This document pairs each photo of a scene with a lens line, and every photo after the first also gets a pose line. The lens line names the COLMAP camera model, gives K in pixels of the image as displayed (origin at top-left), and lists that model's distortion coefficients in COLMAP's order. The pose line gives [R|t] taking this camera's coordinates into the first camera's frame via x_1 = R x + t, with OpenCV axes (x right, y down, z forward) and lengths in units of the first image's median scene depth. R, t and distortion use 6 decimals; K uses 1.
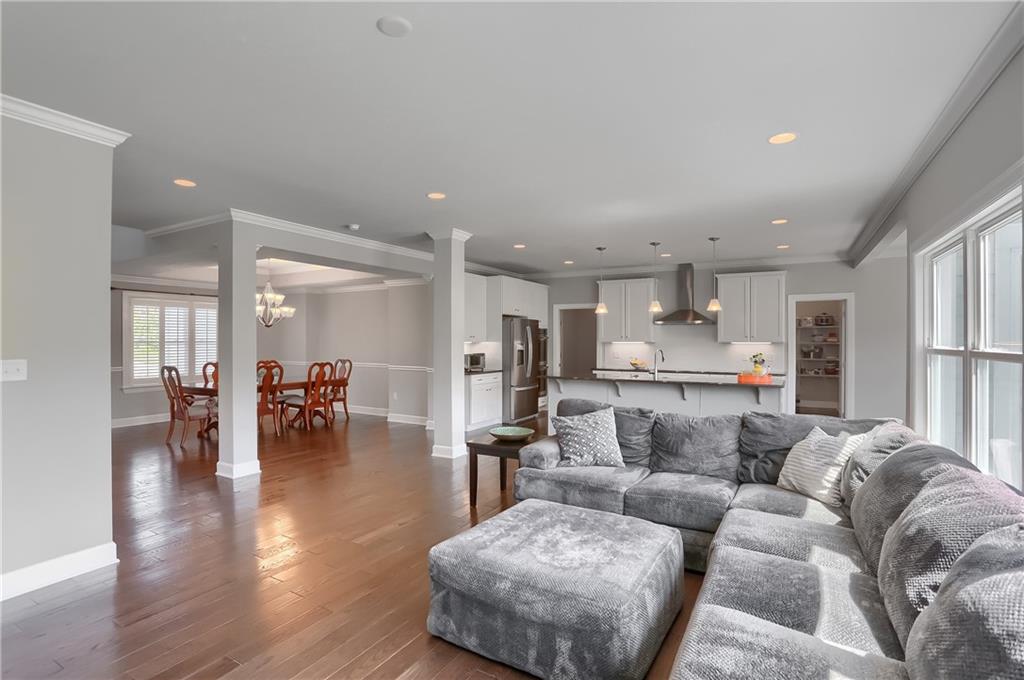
lens RADIAL K [[510.4, 0, 512.0], [0, 510.4, 340.0], [0, 0, 1]] dist [-0.022555, 0.000098]
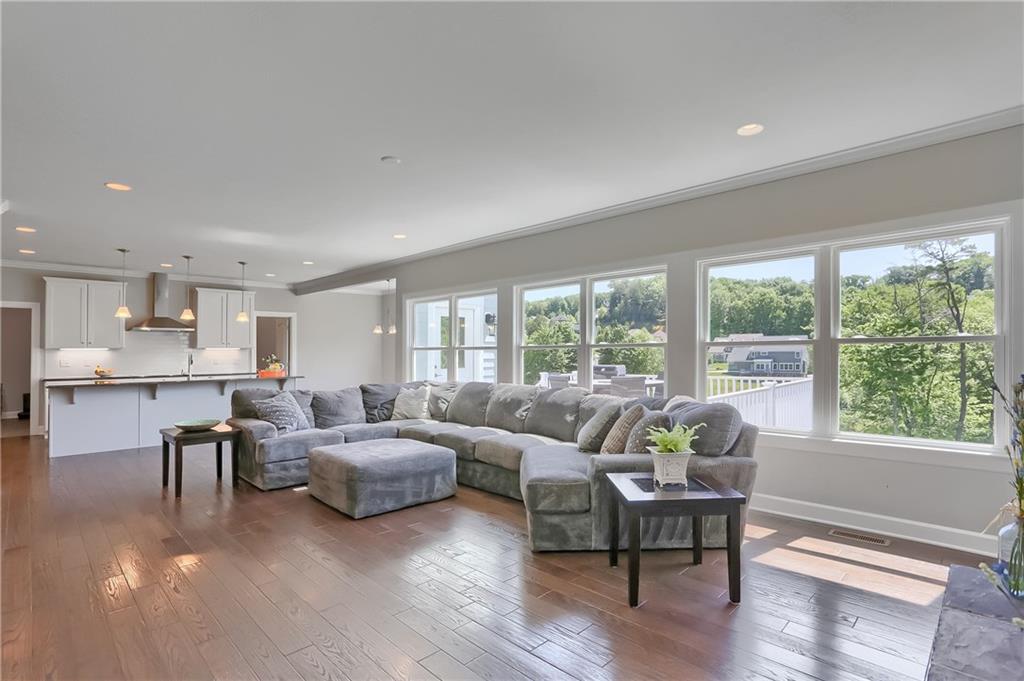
lens RADIAL K [[512.3, 0, 510.7], [0, 512.3, 358.8], [0, 0, 1]] dist [-0.035850, -0.000144]
pose [[0.294368, -0.019899, 0.955485, -0.435434], [0.005793, 0.999802, 0.019037, 0.010765], [-0.955675, -0.000069, 0.294425, 0.008764]]
